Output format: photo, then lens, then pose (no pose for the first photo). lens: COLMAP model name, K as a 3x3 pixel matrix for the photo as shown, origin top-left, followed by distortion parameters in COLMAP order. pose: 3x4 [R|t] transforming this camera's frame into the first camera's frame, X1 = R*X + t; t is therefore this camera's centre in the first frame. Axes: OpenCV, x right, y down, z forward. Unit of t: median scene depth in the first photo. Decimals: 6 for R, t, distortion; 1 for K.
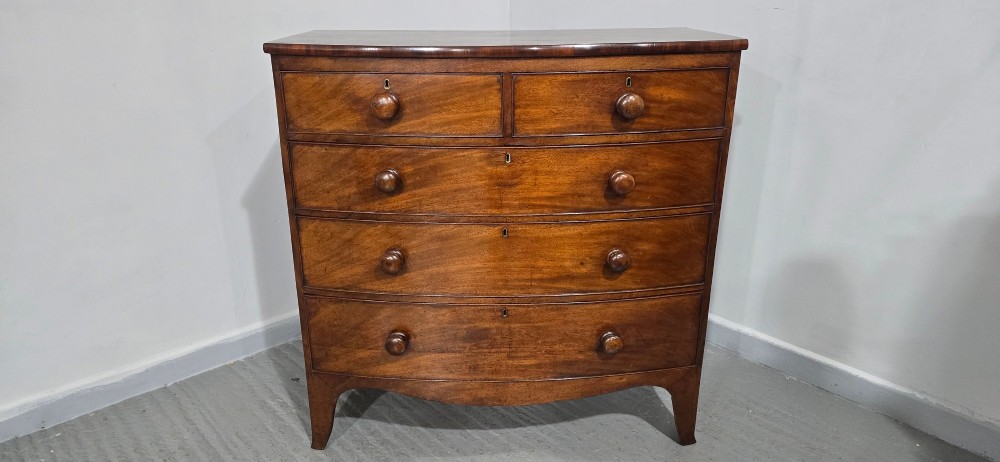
lens RADIAL K [[768.2, 0, 507.0], [0, 768.2, 227.6], [0, 0, 1]] dist [0.027335, -0.049187]
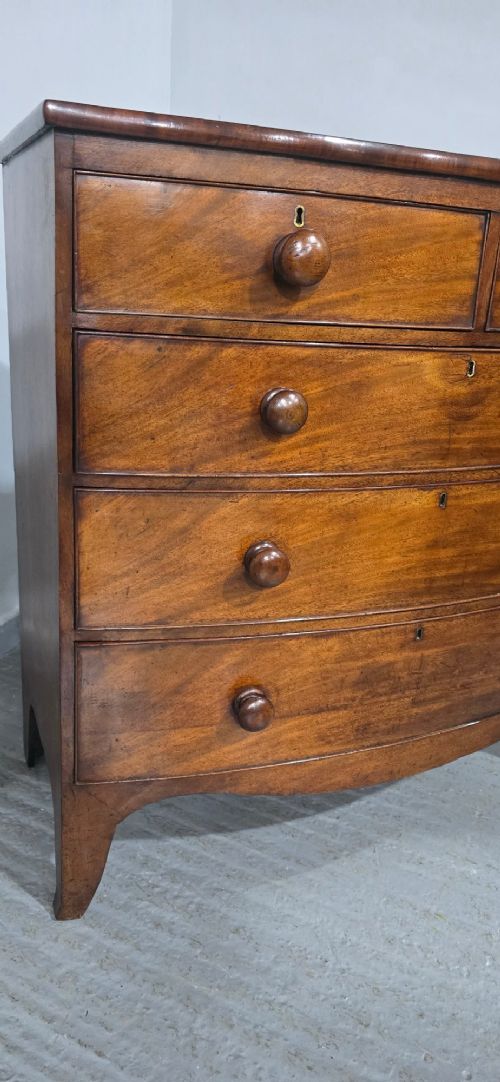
lens RADIAL K [[831.2, 0, 249.8], [0, 831.2, 543.5], [0, 0, 1]] dist [0.027335, -0.049187]
pose [[0.908580, -0.074589, 0.410996, -0.393759], [0.054608, 0.996694, 0.060163, -0.006188], [-0.414125, -0.032219, 0.909650, 0.467840]]
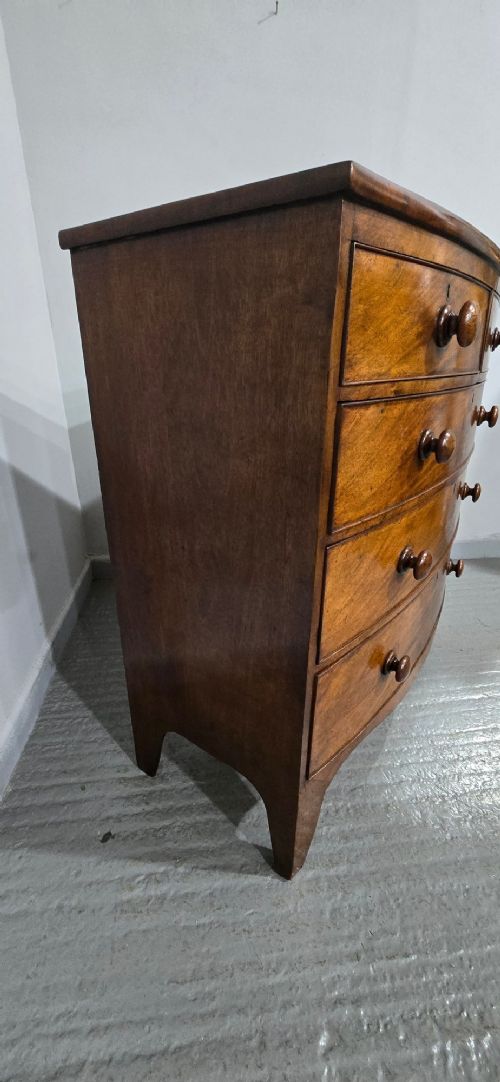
lens RADIAL K [[472.9, 0, 254.3], [0, 472.9, 548.7], [0, 0, 1]] dist [-0.004446, 0.000282]
pose [[0.526342, -0.322769, 0.786628, -0.565033], [0.254460, 0.942542, 0.216482, -0.100858], [-0.811304, 0.086222, 0.578232, 0.847800]]
